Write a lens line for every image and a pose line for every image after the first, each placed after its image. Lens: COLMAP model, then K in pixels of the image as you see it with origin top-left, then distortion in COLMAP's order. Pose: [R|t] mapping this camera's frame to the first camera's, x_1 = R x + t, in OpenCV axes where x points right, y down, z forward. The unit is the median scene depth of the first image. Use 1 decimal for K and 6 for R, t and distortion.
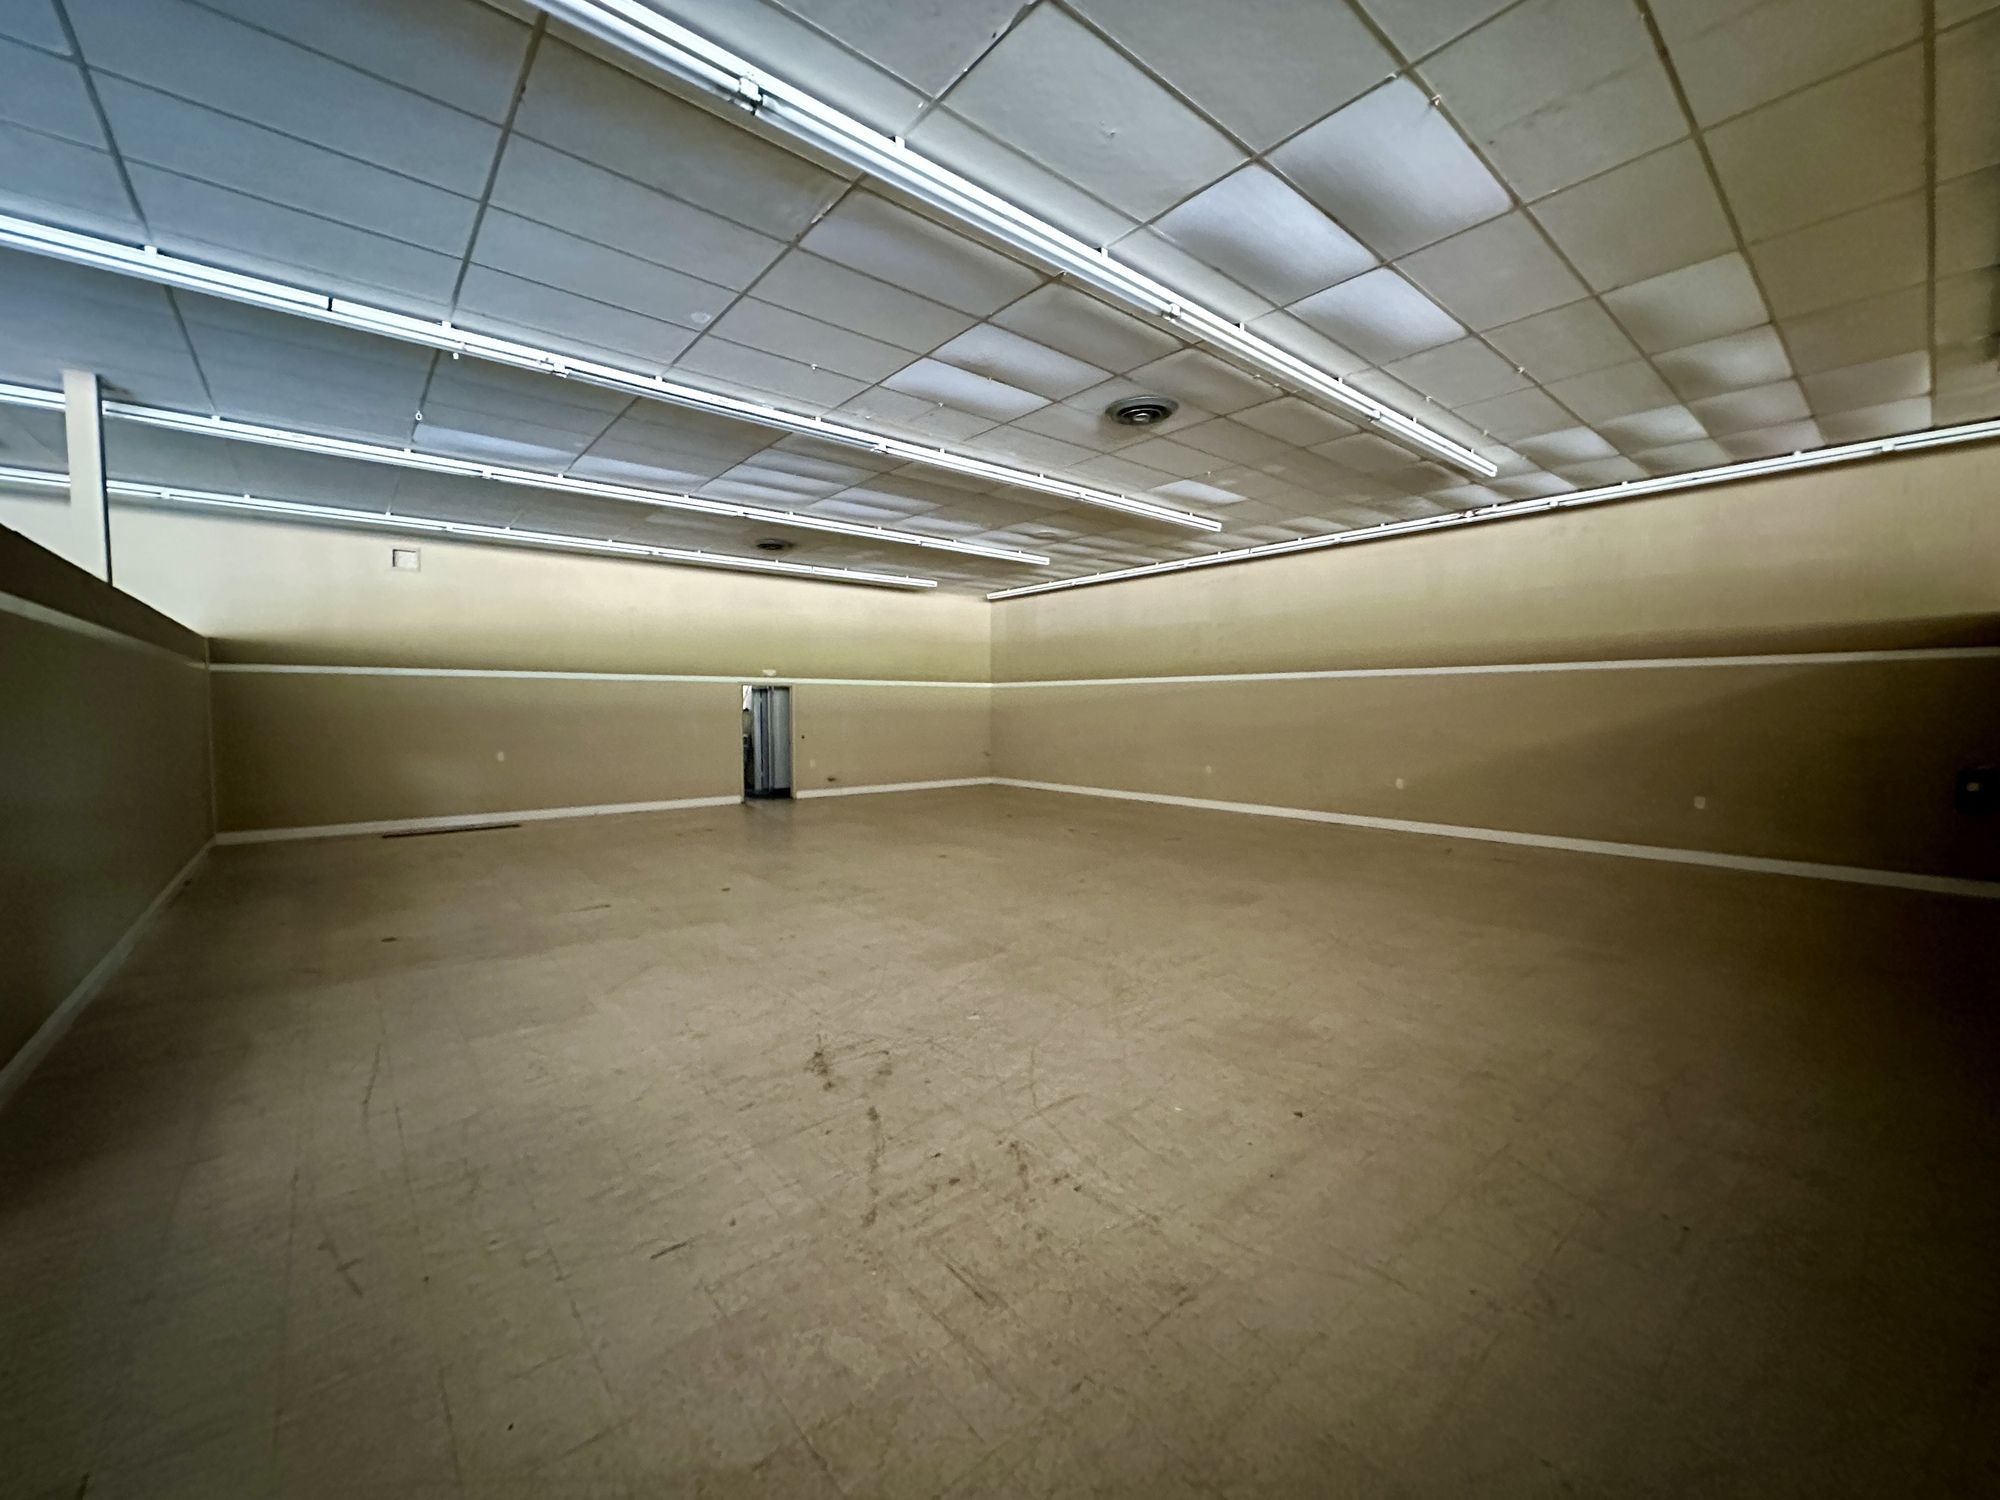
lens RADIAL K [[792.7, 0, 1002.3], [0, 792.7, 744.7], [0, 0, 1]] dist [-0.002398, 0.000713]
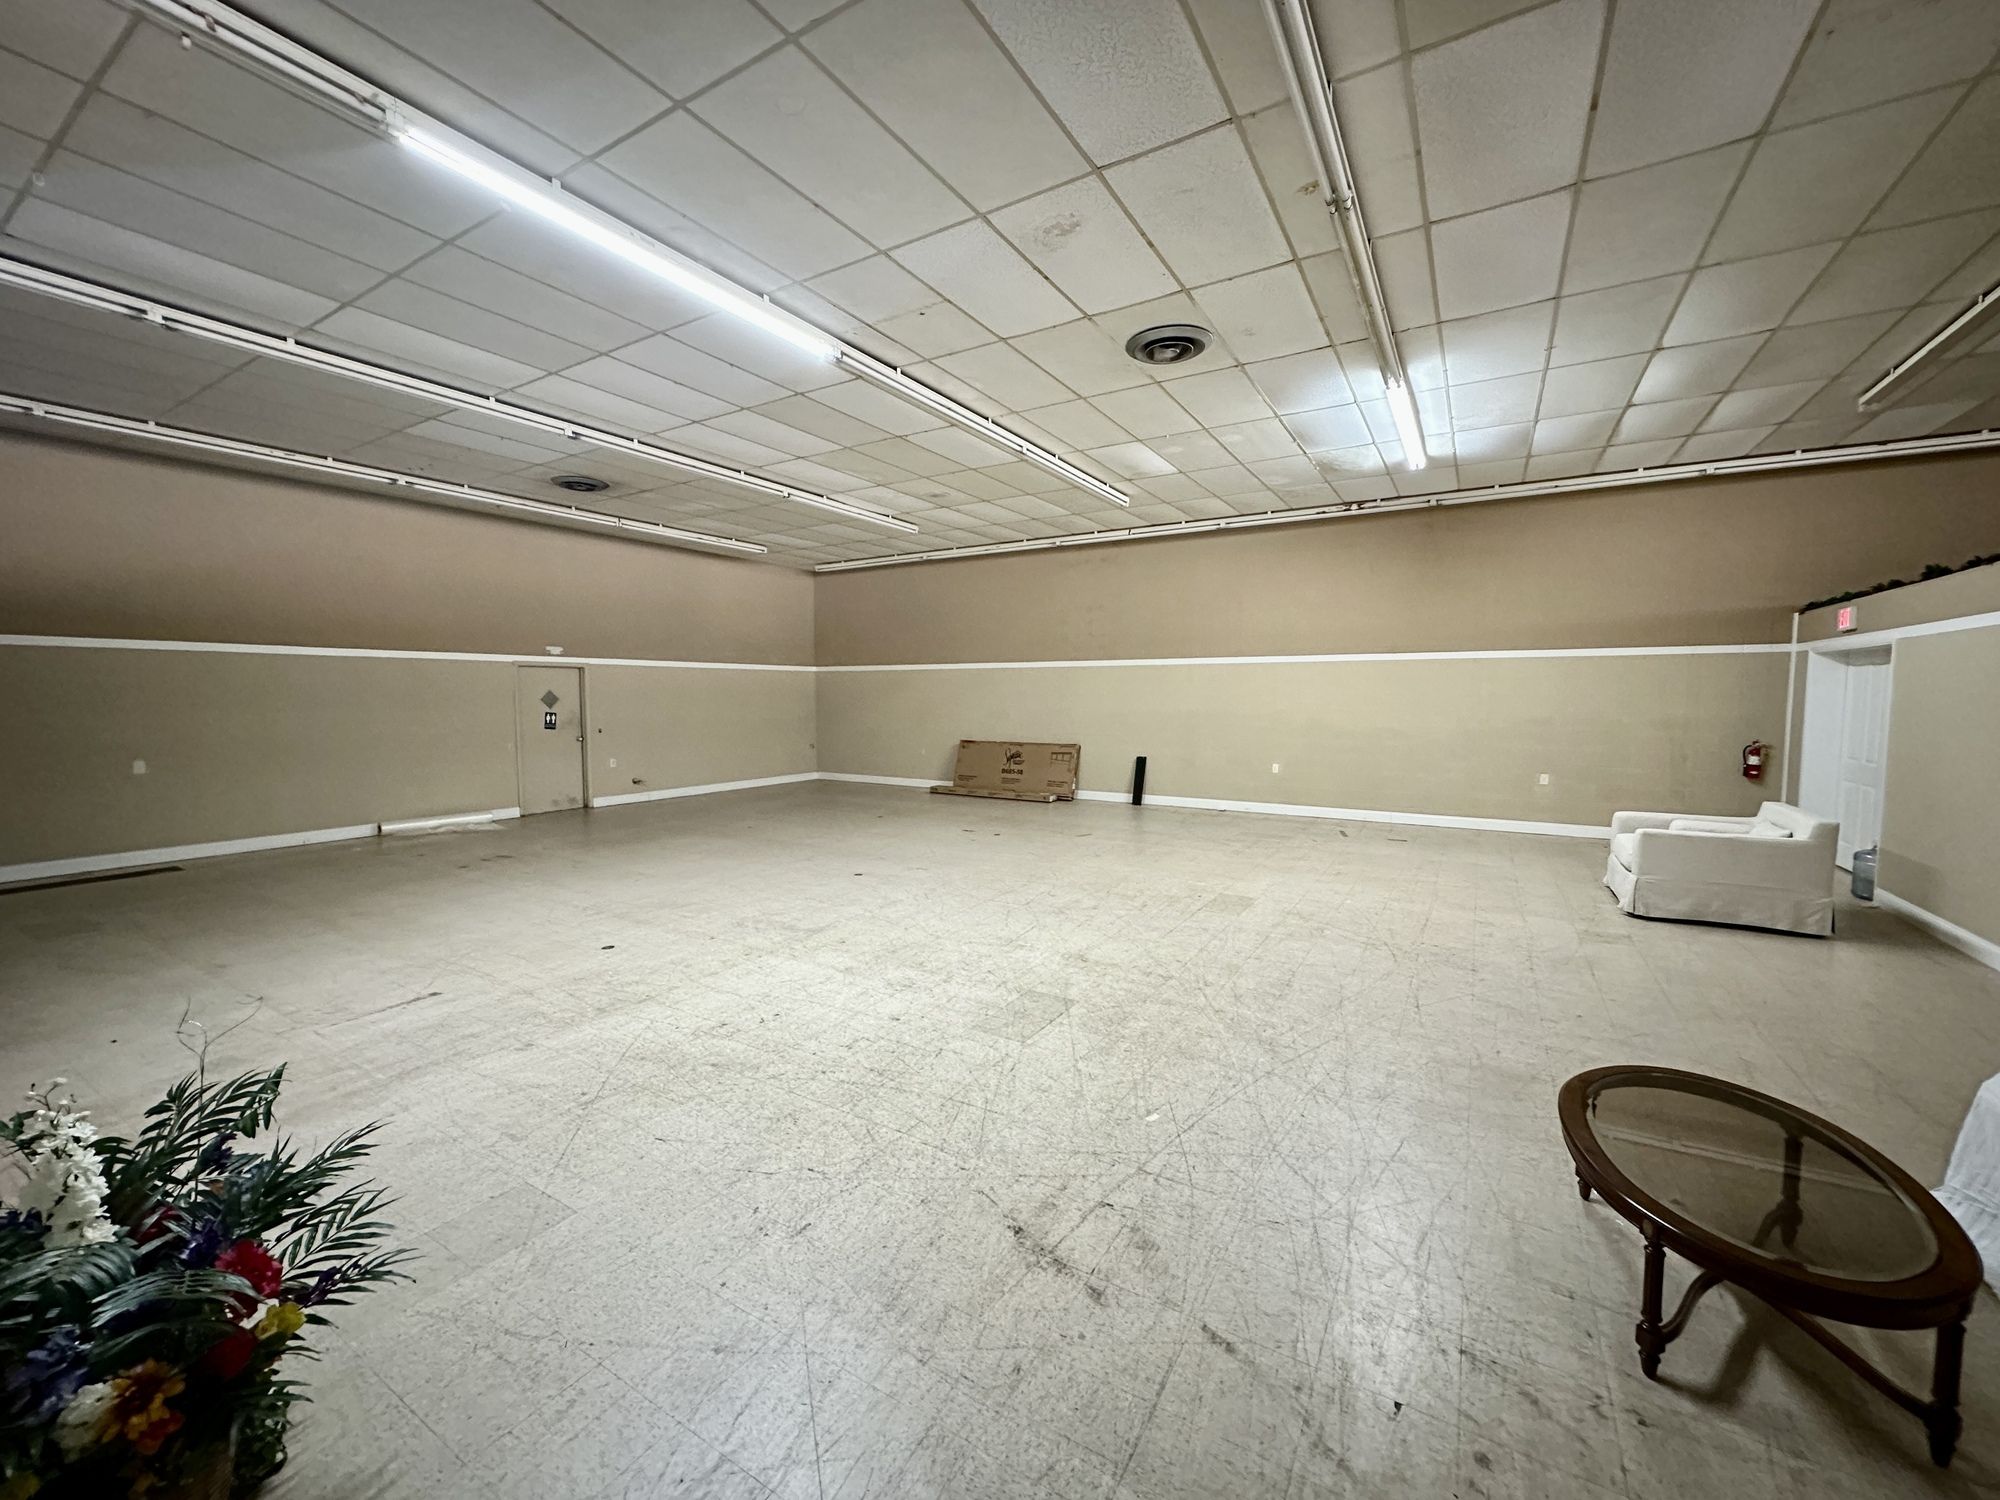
lens RADIAL K [[792.7, 0, 1009.7], [0, 792.7, 752.0], [0, 0, 1]] dist [-0.002398, 0.000713]
pose [[0.949024, -0.023350, 0.314337, -0.304045], [0.015267, 0.999487, 0.028151, -0.013637], [-0.314833, -0.021917, 0.948894, 0.276730]]
